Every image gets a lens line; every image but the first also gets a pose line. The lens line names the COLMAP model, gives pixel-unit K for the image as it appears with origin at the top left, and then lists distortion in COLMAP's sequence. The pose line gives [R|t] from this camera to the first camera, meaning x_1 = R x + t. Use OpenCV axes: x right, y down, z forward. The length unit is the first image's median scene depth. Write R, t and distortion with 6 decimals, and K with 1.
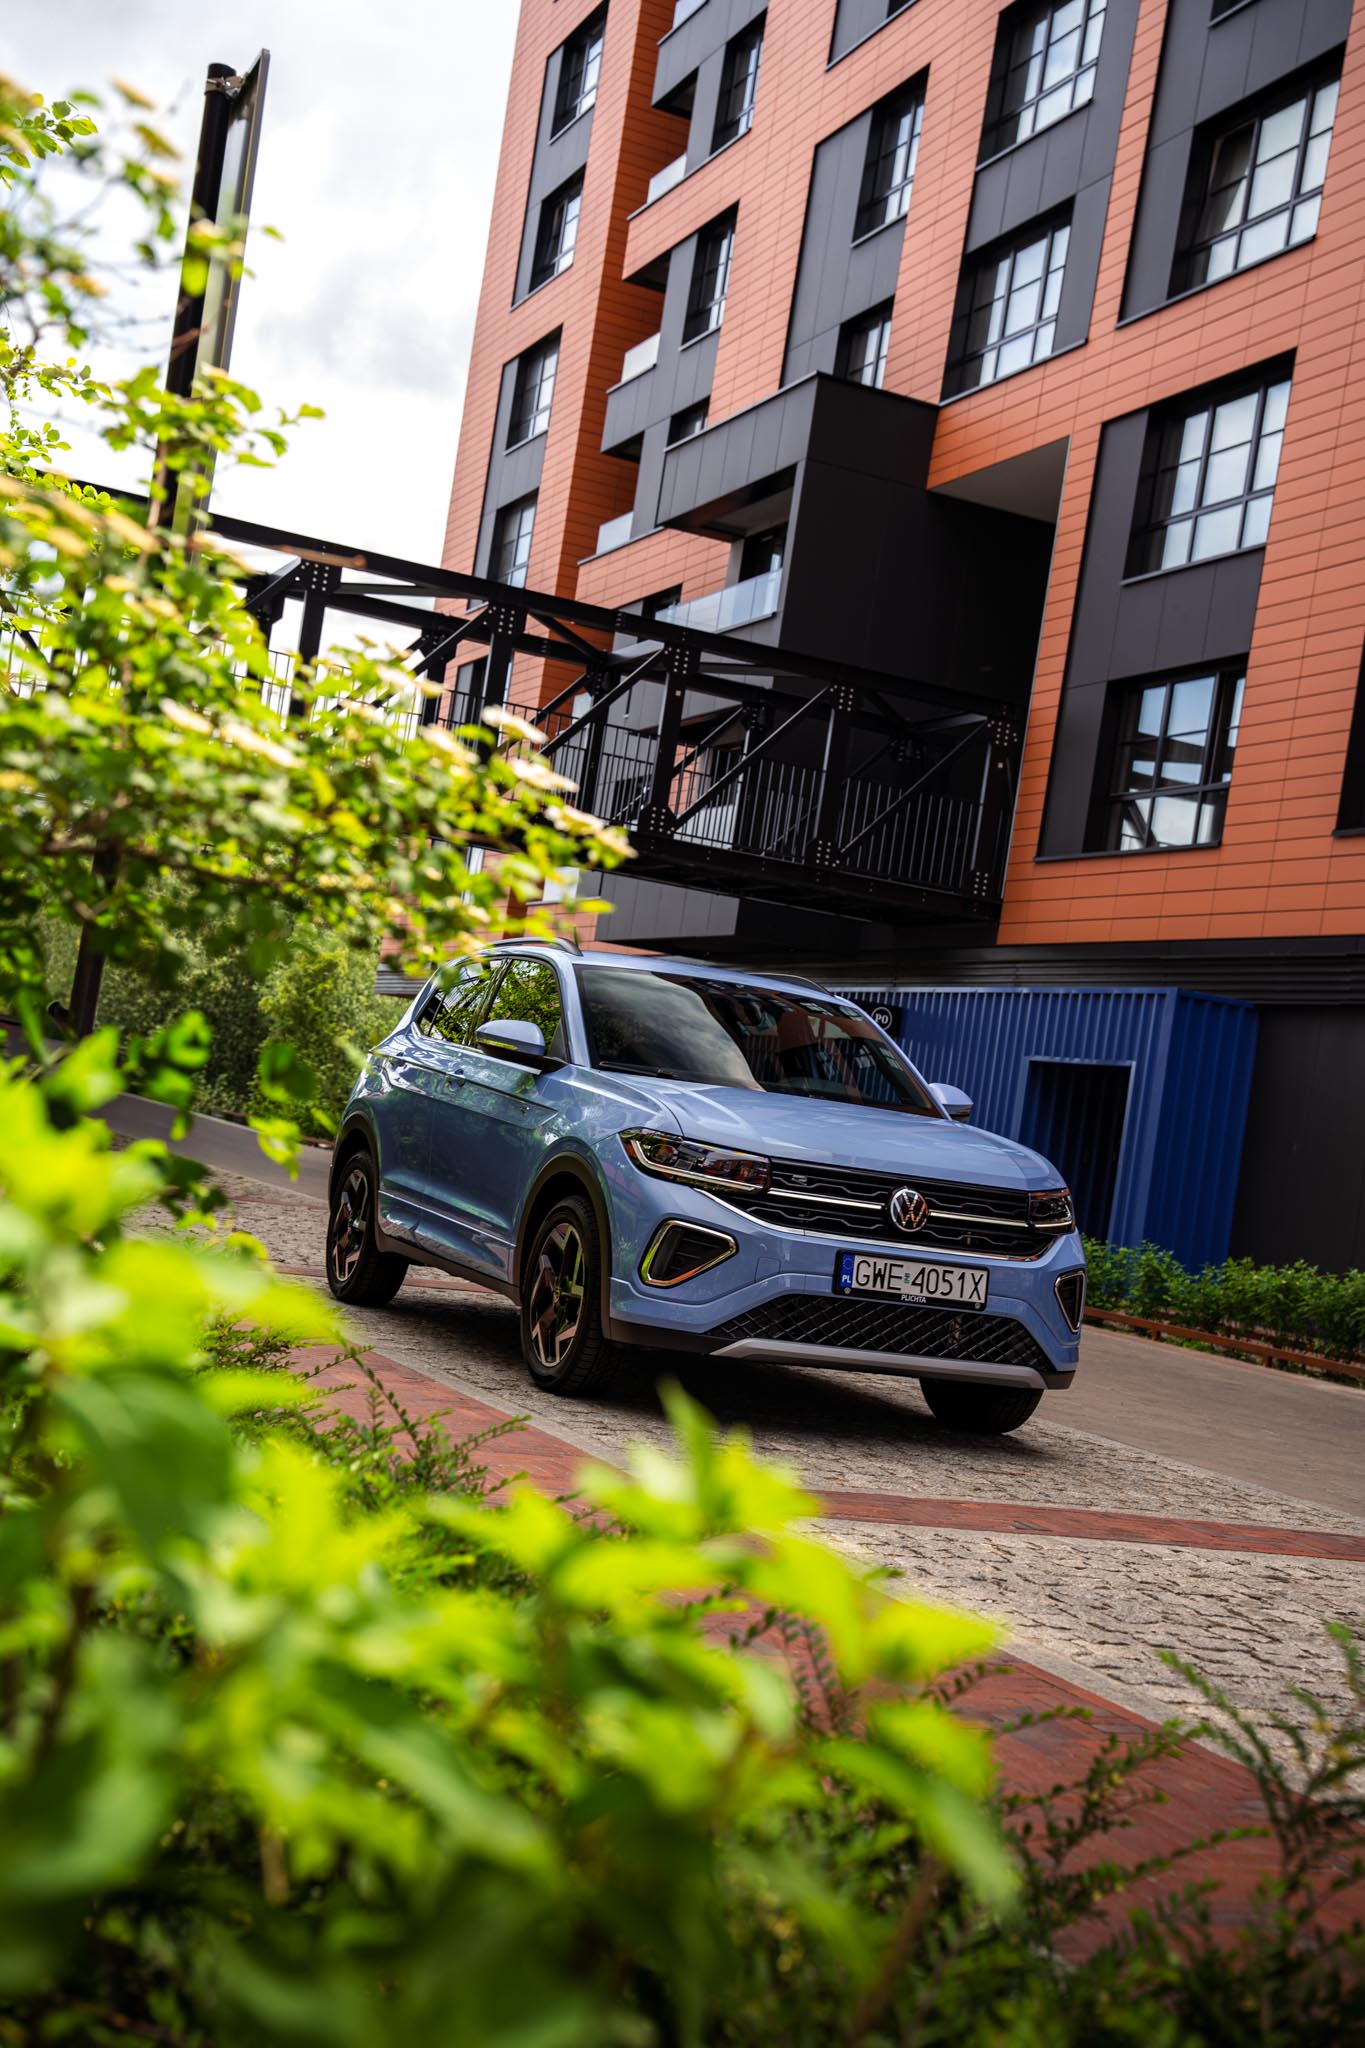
lens RADIAL K [[2472.3, 0, 682.5], [0, 2472.3, 1024.0], [0, 0, 1]] dist [0.145359, 0.035746]
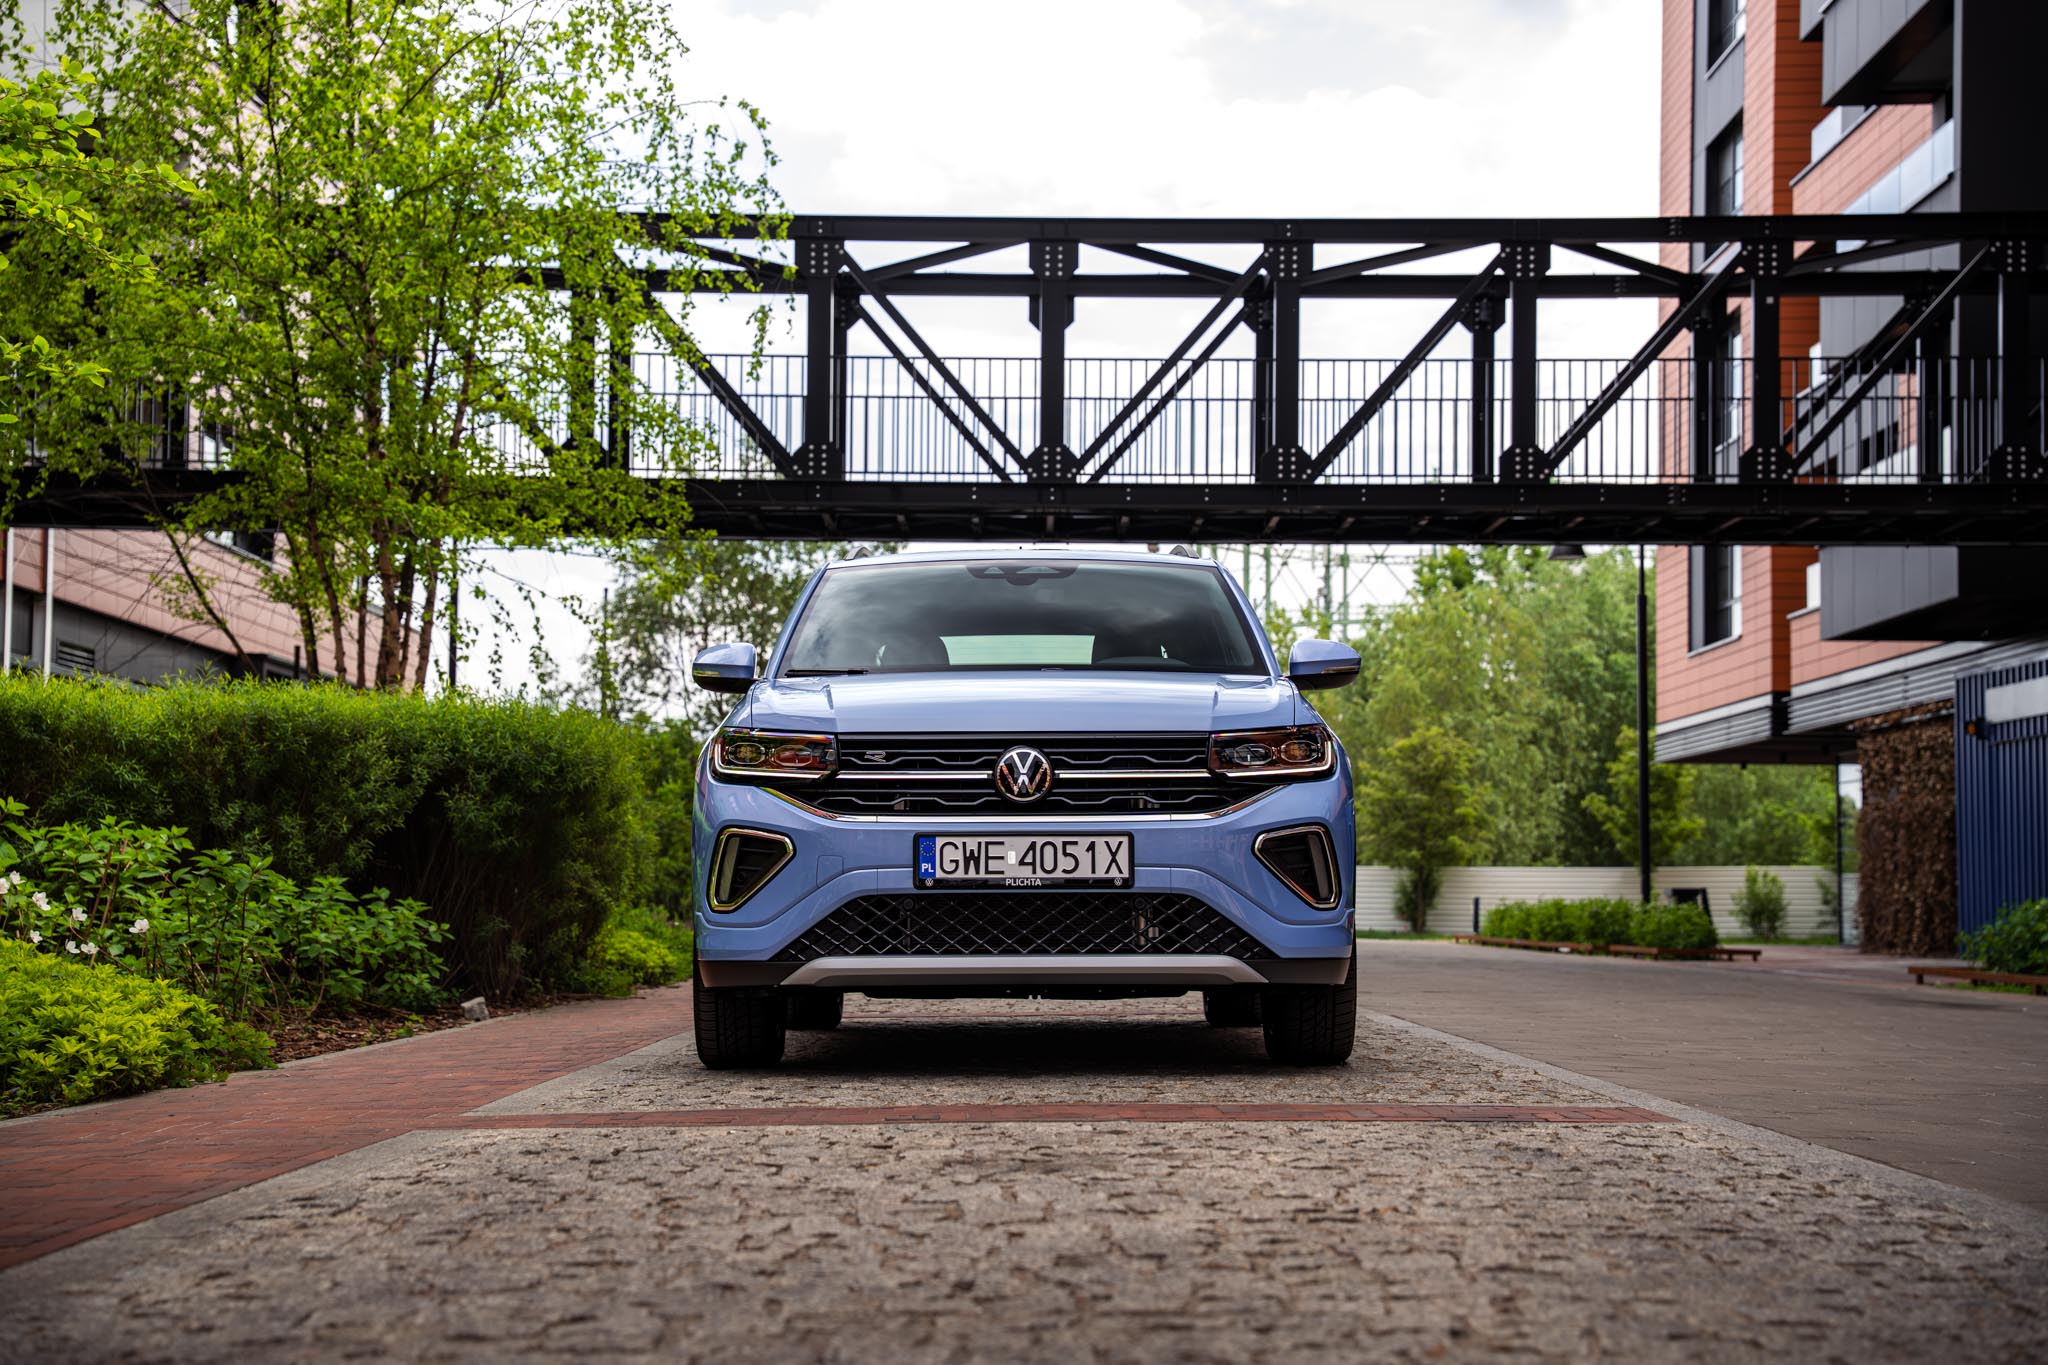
lens RADIAL K [[2943.2, 0, 1022.4], [0, 2943.2, 681.7], [0, 0, 1]] dist [0.241483, 0.036988]
pose [[0.912347, -0.167654, -0.373518, 0.123424], [0.145548, 0.985532, -0.086846, 0.035338], [0.382674, 0.024869, 0.923549, 0.038266]]
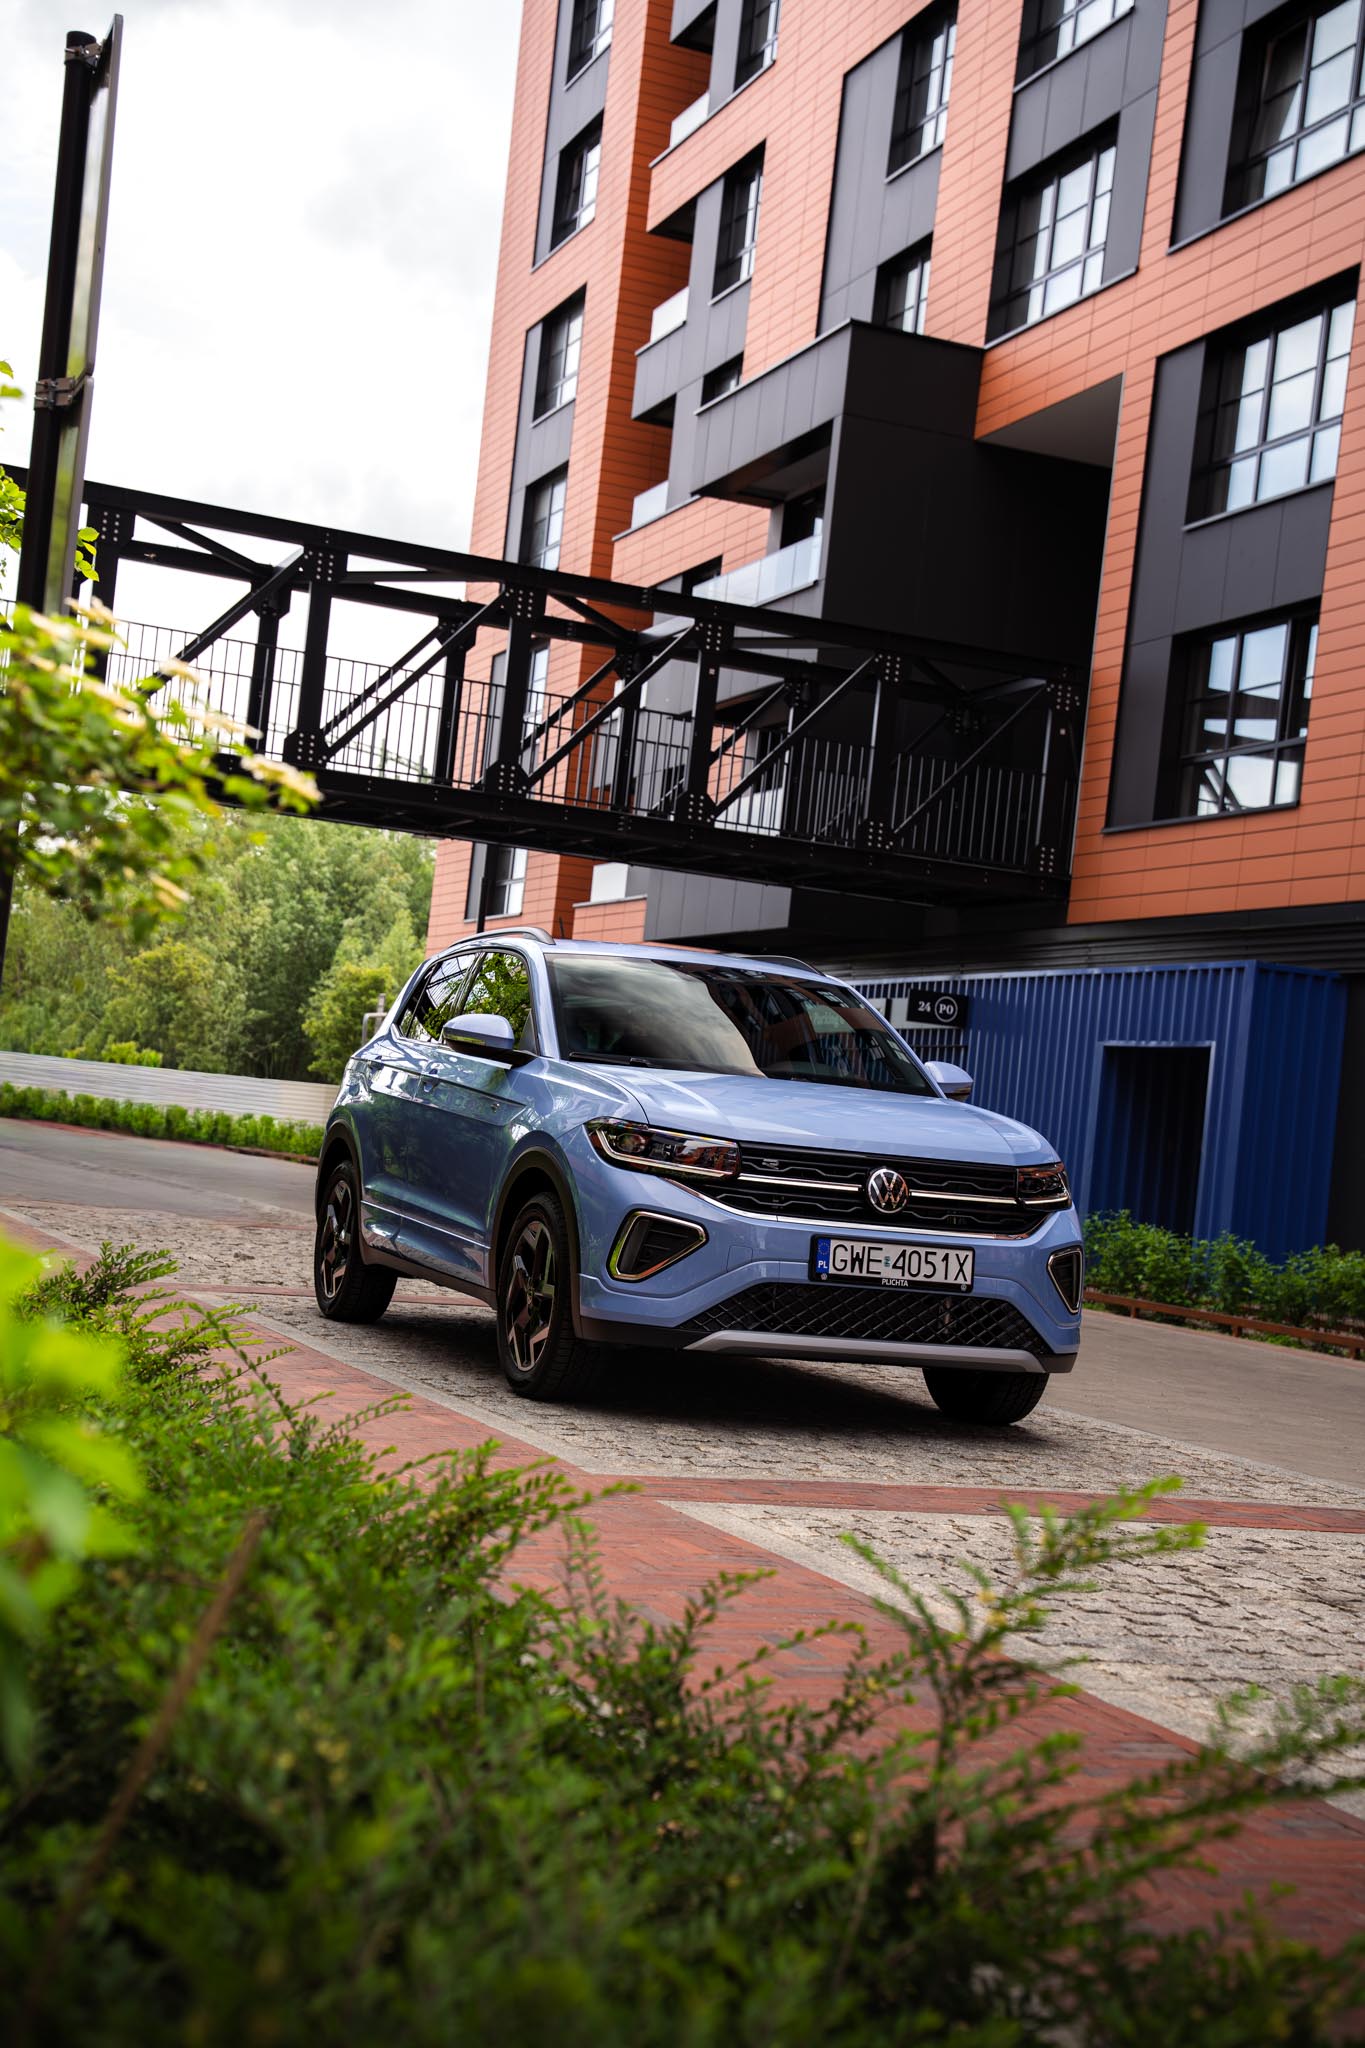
lens RADIAL K [[2657.5, 0, 682.9], [0, 2657.5, 1025.2], [0, 0, 1]] dist [0.203636, -0.028498]
pose [[0.998522, -0.044856, -0.030688, 0.013002], [0.044779, 0.998992, -0.003188, 0.003021], [0.030800, 0.001810, 0.999524, -0.008875]]
